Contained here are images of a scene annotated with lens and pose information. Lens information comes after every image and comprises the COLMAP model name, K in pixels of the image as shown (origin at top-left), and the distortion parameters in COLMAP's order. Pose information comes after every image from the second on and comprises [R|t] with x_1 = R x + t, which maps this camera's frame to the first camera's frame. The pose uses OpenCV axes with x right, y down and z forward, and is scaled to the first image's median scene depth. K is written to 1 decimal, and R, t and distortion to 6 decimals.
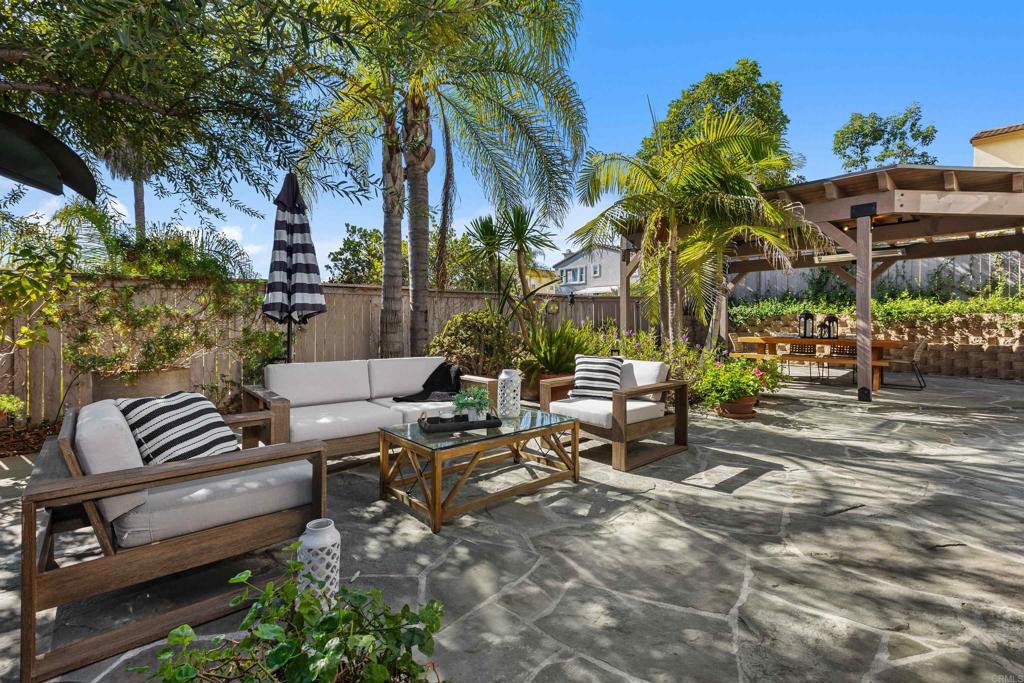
lens RADIAL K [[452.2, 0, 510.4], [0, 452.2, 333.1], [0, 0, 1]] dist [-0.000195, 0.000468]
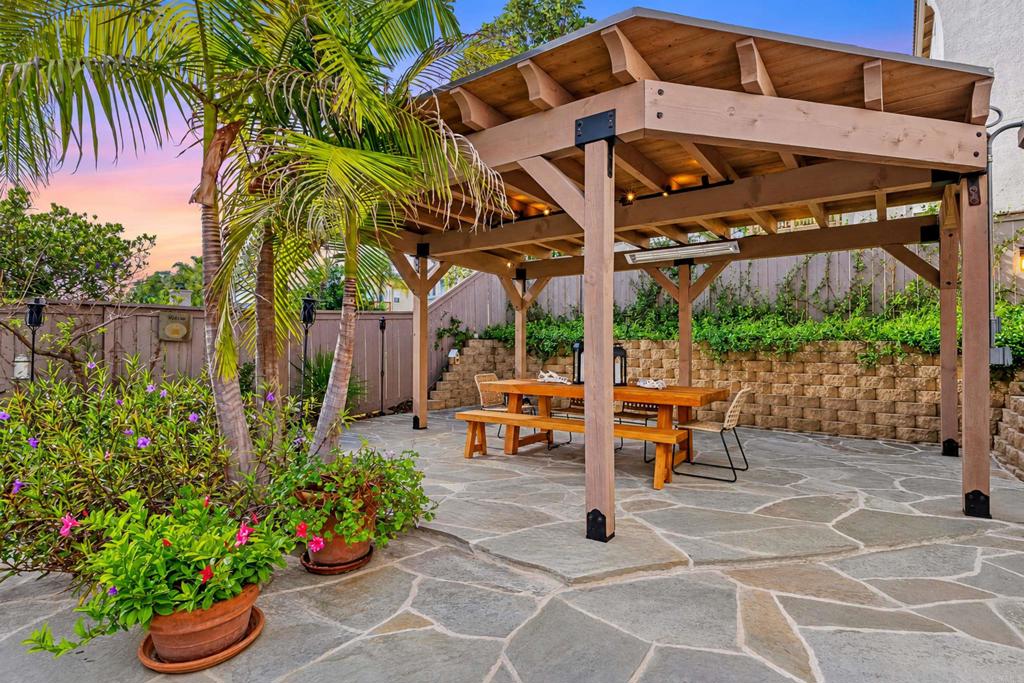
lens RADIAL K [[495.2, 0, 512.1], [0, 495.2, 346.0], [0, 0, 1]] dist [0.001021, 0.000234]
pose [[0.980749, -0.001885, 0.195262, 0.406283], [0.003047, 0.999979, -0.005650, -0.032875], [-0.195247, 0.006136, 0.980735, 0.355982]]
